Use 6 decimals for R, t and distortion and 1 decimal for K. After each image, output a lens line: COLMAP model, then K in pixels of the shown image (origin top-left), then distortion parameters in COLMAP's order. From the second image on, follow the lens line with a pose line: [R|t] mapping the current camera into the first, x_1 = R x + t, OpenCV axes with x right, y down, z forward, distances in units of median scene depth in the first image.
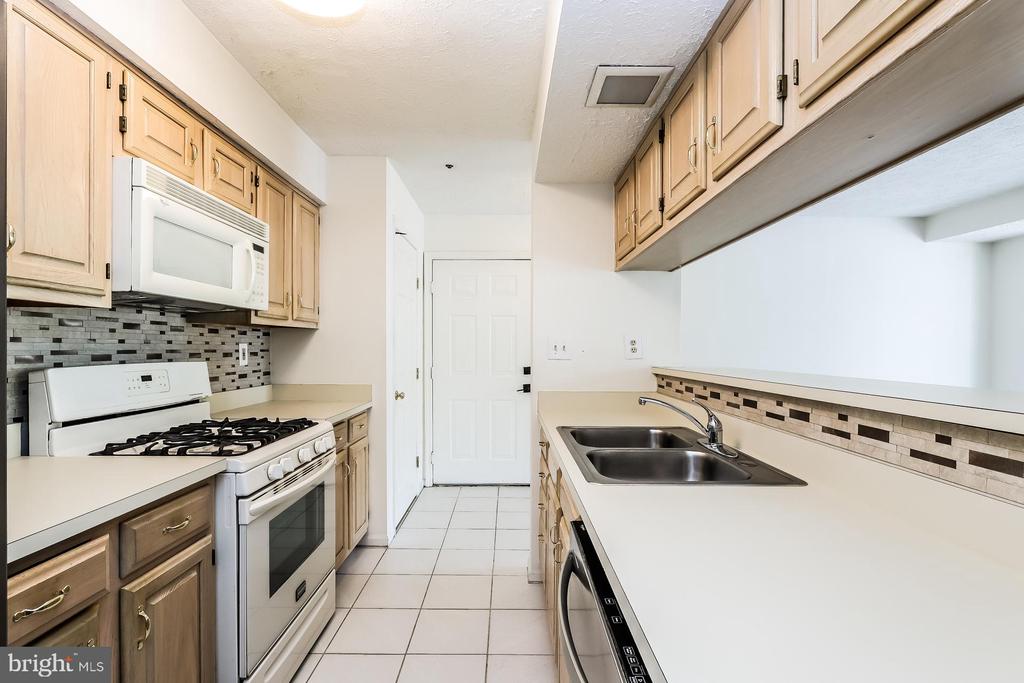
lens RADIAL K [[466.2, 0, 515.9], [0, 466.2, 348.8], [0, 0, 1]] dist [-0.001552, -0.000283]
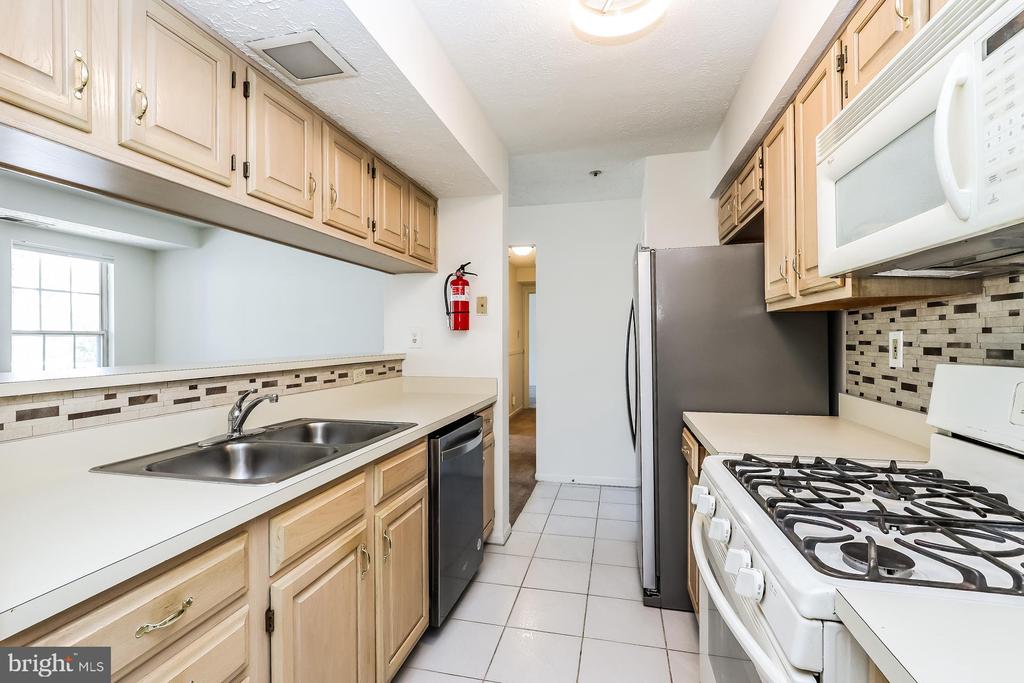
lens RADIAL K [[466.2, 0, 511.3], [0, 466.2, 339.5], [0, 0, 1]] dist [-0.001552, -0.000283]
pose [[-0.975386, -0.018298, 0.219744, -0.255965], [-0.017154, 0.999828, 0.007113, 0.003803], [-0.219836, 0.003168, -0.975532, 1.825248]]
